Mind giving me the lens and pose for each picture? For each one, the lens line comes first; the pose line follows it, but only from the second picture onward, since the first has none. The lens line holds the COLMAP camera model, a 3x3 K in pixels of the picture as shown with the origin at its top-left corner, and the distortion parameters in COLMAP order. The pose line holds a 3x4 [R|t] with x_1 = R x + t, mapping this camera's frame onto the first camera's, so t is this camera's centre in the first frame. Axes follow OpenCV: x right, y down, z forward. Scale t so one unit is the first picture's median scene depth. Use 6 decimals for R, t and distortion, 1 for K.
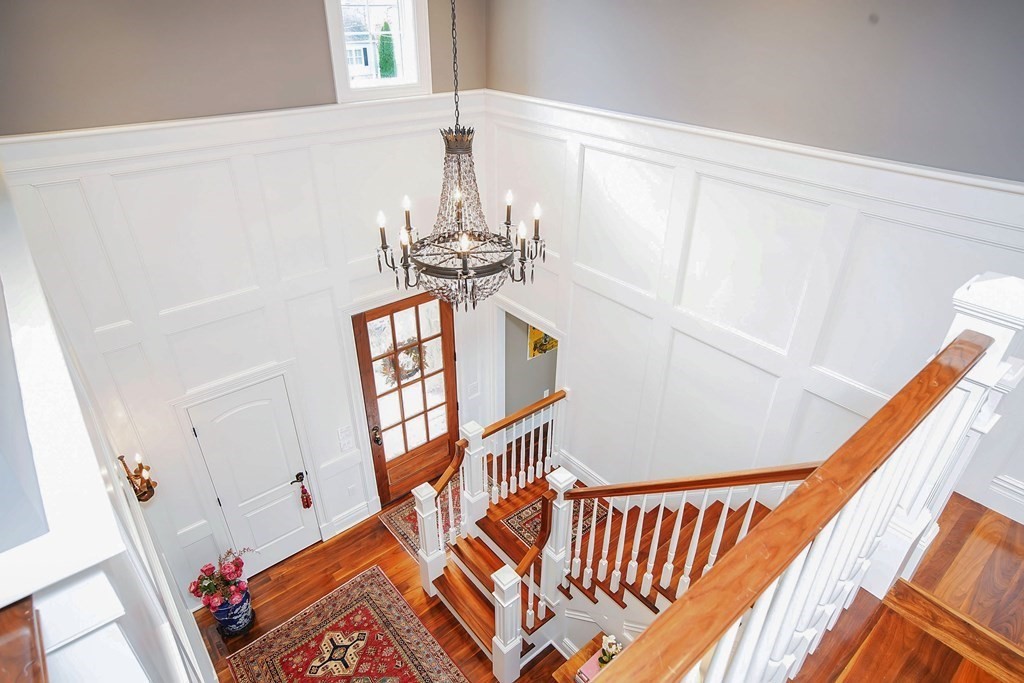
lens RADIAL K [[584.2, 0, 512.9], [0, 584.2, 343.0], [0, 0, 1]] dist [0.002679, 0.000241]
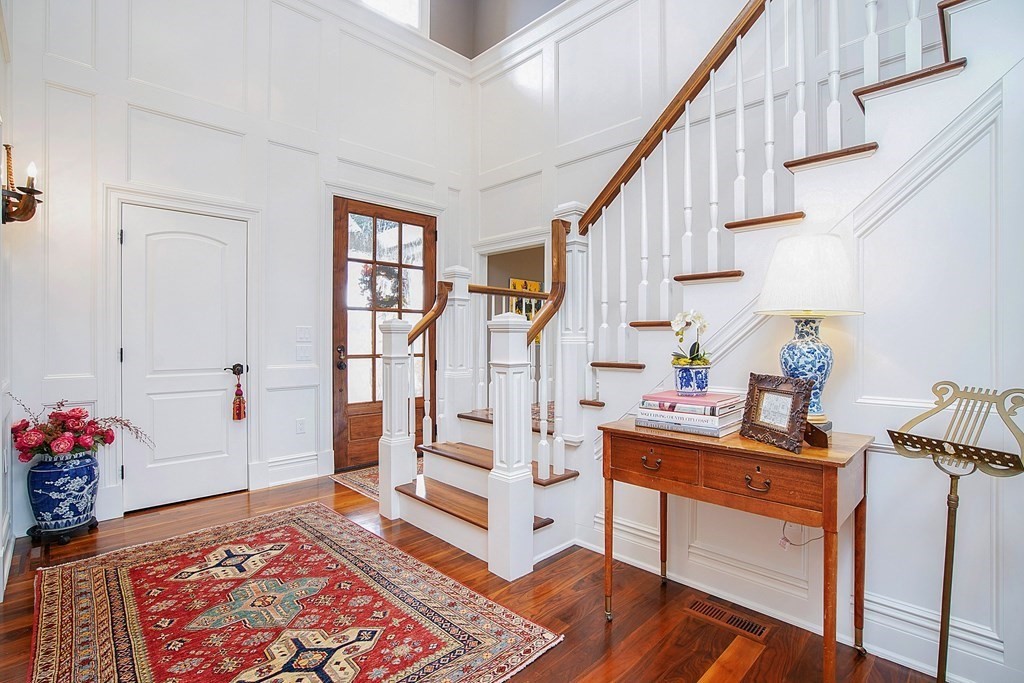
lens RADIAL K [[475.6, 0, 510.4], [0, 475.6, 338.7], [0, 0, 1]] dist [-0.017352, 0.000487]
pose [[0.997029, -0.006058, 0.076788, -0.044003], [0.044396, 0.859849, -0.508614, 0.571979], [-0.062944, 0.510512, 0.857564, 0.423452]]
